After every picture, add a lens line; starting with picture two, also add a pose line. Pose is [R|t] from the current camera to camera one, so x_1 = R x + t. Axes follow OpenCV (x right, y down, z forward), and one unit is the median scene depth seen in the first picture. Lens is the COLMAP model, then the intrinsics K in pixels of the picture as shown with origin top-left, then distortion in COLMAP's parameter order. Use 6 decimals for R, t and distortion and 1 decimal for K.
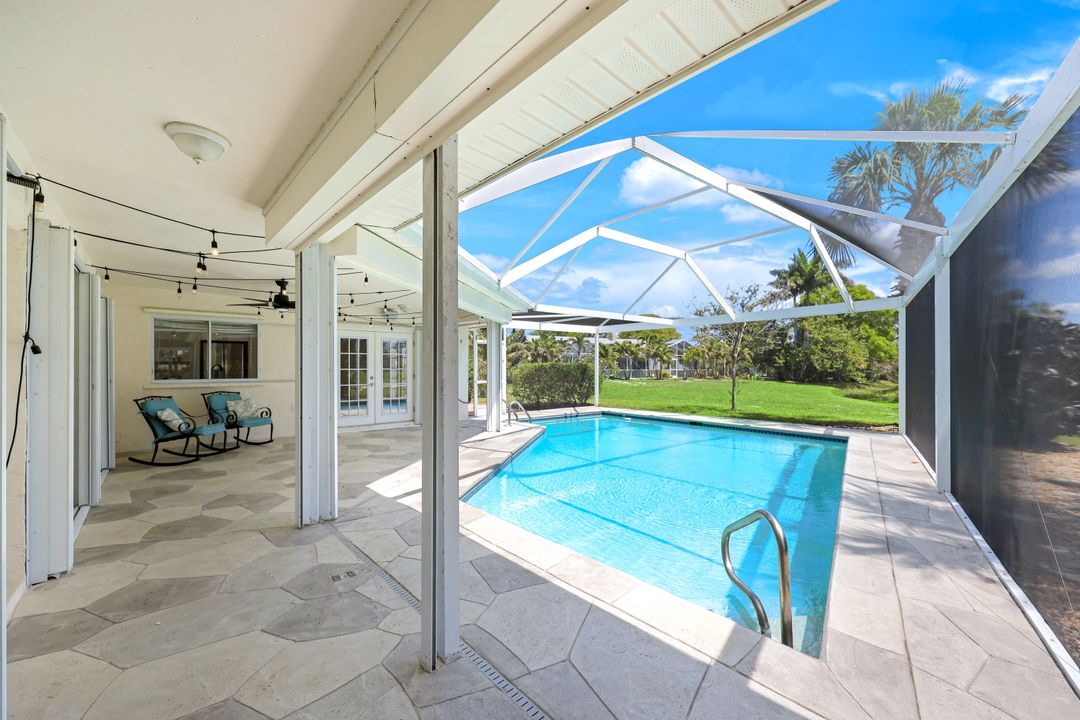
lens RADIAL K [[438.1, 0, 538.6], [0, 438.1, 366.5], [0, 0, 1]] dist [-0.019497, -0.000022]
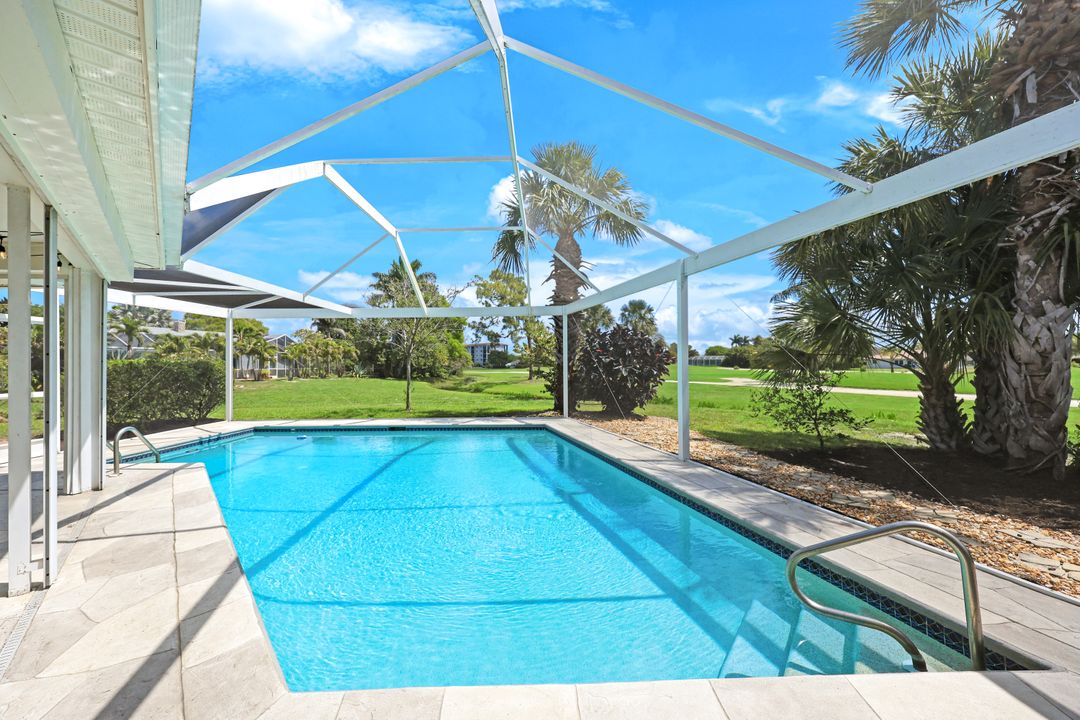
lens RADIAL K [[432.8, 0, 538.1], [0, 432.8, 363.7], [0, 0, 1]] dist [0.000212, 0.000464]
pose [[0.626108, -0.006052, 0.779713, -0.085866], [0.008198, 0.999966, 0.001178, 0.000664], [-0.779693, 0.005654, 0.626136, 0.140497]]
